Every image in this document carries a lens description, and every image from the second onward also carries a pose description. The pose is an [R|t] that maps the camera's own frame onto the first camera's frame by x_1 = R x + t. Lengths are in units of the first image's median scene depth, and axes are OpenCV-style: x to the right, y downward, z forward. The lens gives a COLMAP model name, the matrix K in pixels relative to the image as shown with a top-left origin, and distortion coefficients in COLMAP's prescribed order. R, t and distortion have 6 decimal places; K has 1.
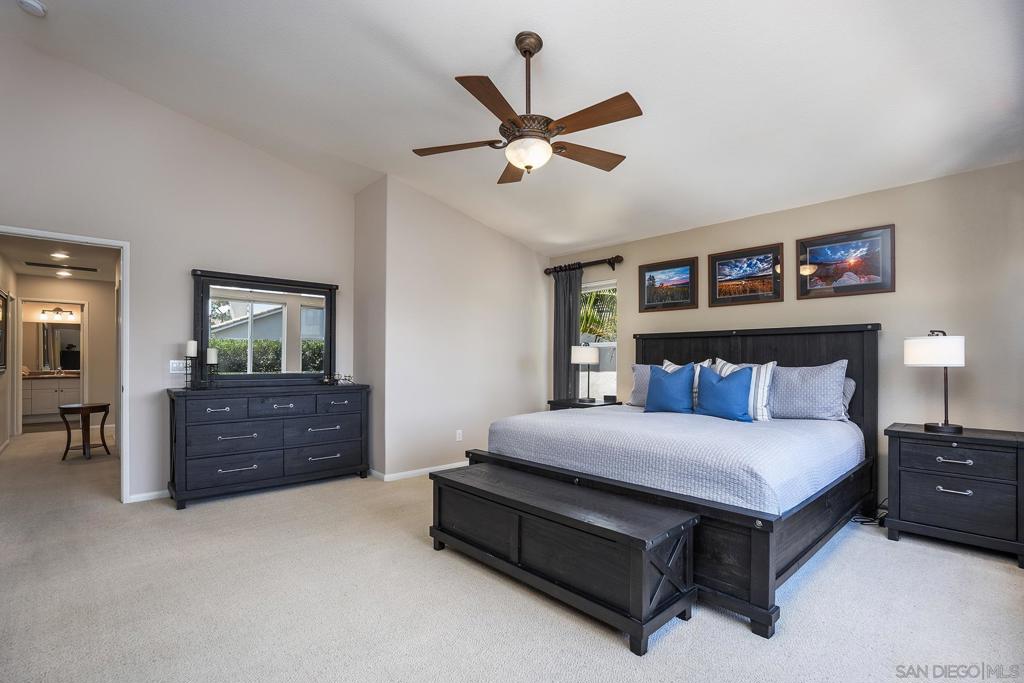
lens RADIAL K [[485.0, 0, 512.0], [0, 485.0, 341.5], [0, 0, 1]] dist [0.072594, 0.000035]
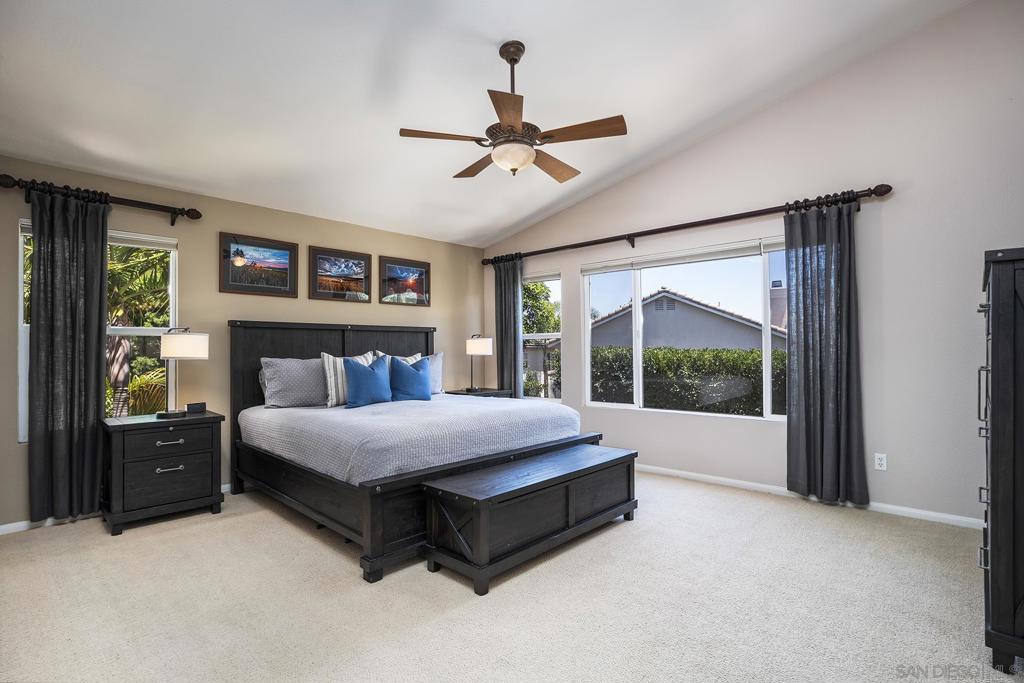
lens RADIAL K [[498.4, 0, 512.0], [0, 498.4, 341.5], [0, 0, 1]] dist [-0.000197, 0.000054]
pose [[-0.062415, 0.018689, 0.997875, -0.637269], [-0.021465, 0.999568, -0.020063, 0.027418], [-0.997819, -0.022672, -0.061987, 0.679153]]
